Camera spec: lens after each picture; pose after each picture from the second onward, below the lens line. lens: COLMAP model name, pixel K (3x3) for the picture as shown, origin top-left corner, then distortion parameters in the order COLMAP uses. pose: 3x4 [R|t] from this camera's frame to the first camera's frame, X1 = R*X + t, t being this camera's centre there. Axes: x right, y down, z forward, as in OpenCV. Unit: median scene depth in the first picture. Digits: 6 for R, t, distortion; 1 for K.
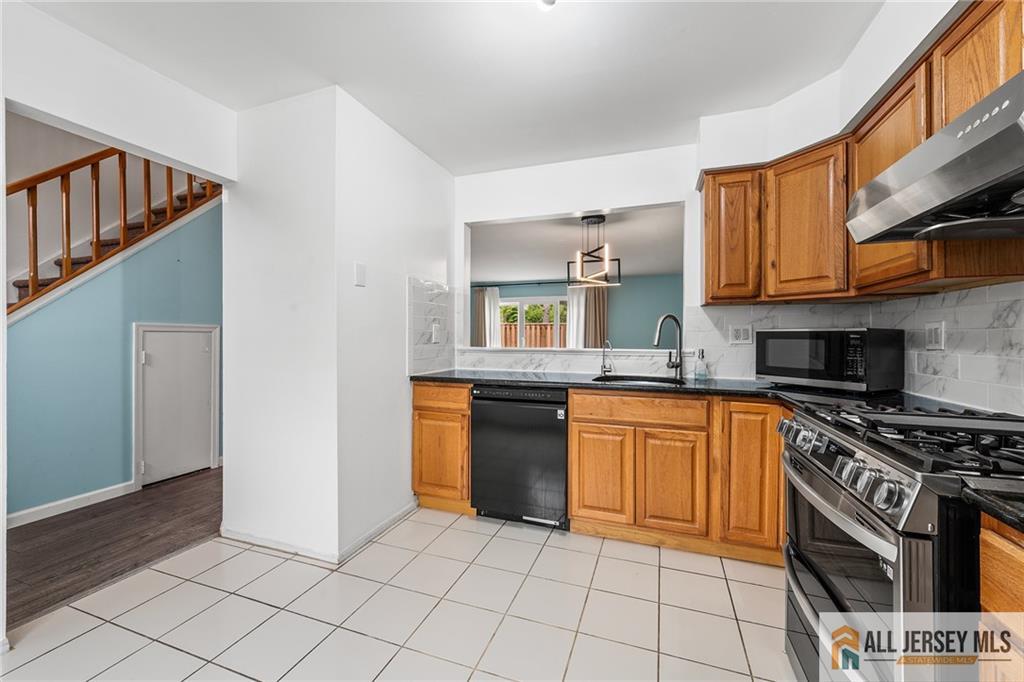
lens RADIAL K [[412.0, 0, 506.1], [0, 412.0, 337.2], [0, 0, 1]] dist [-0.000012, 0.000133]
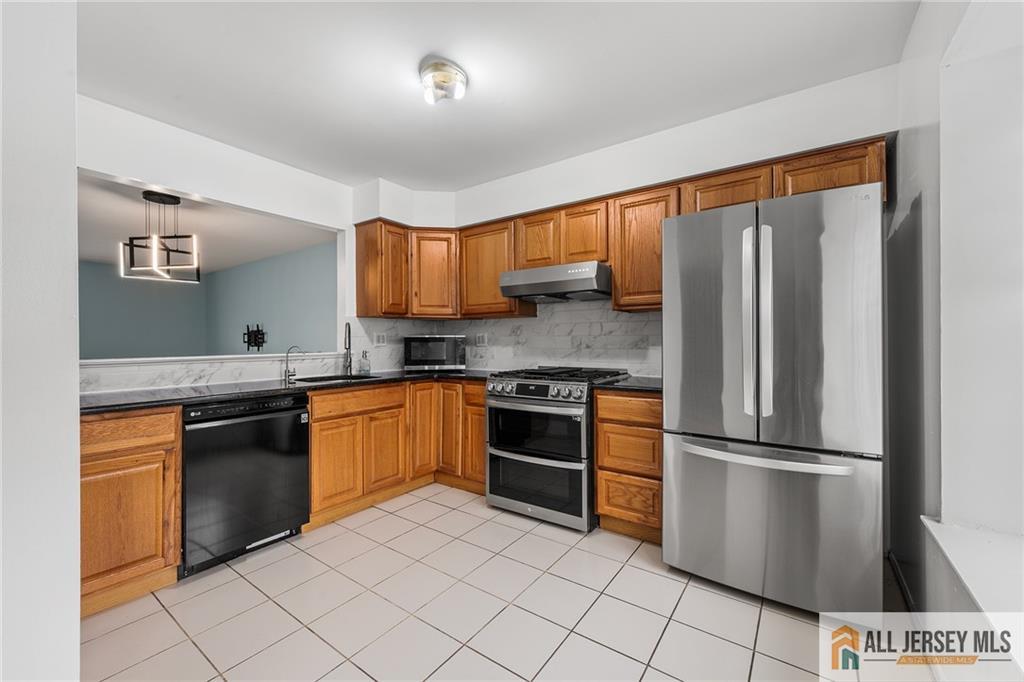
lens RADIAL K [[412.0, 0, 506.1], [0, 412.0, 337.2], [0, 0, 1]] dist [-0.000012, 0.000133]
pose [[0.272961, 0.002006, 0.962023, -0.711592], [0.009275, 0.999946, -0.004717, -0.003338], [-0.961980, 0.010210, 0.272928, 0.239984]]
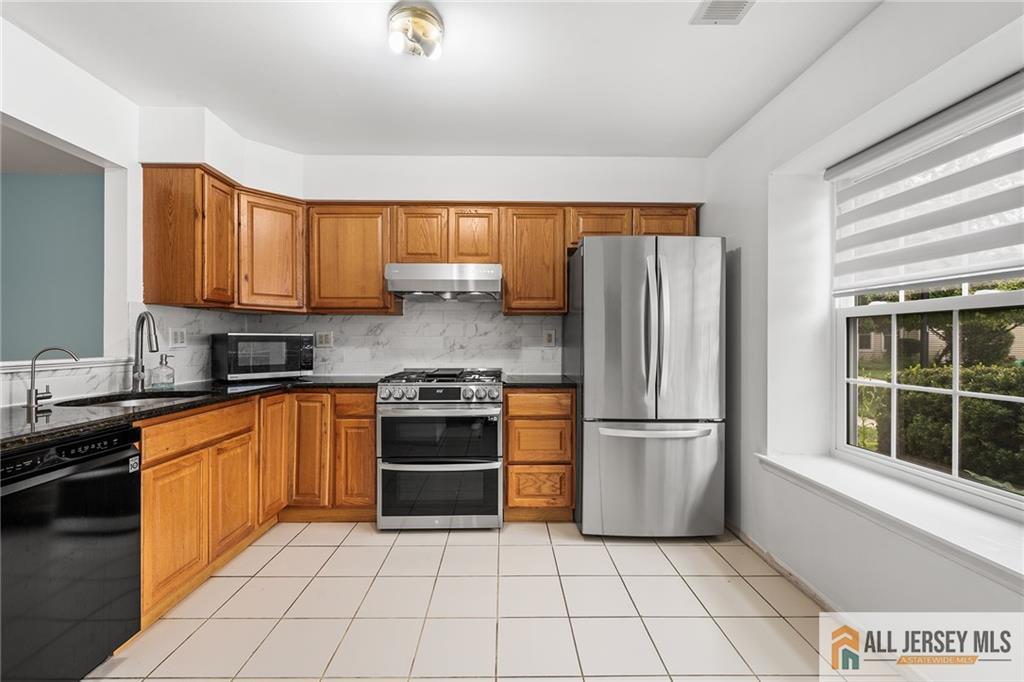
lens RADIAL K [[412.0, 0, 506.1], [0, 412.0, 337.2], [0, 0, 1]] dist [-0.000012, 0.000133]
pose [[-0.353857, 0.002671, 0.935296, -0.657735], [0.000047, 0.999996, -0.002838, -0.005163], [-0.935299, -0.000960, -0.353856, 0.690271]]
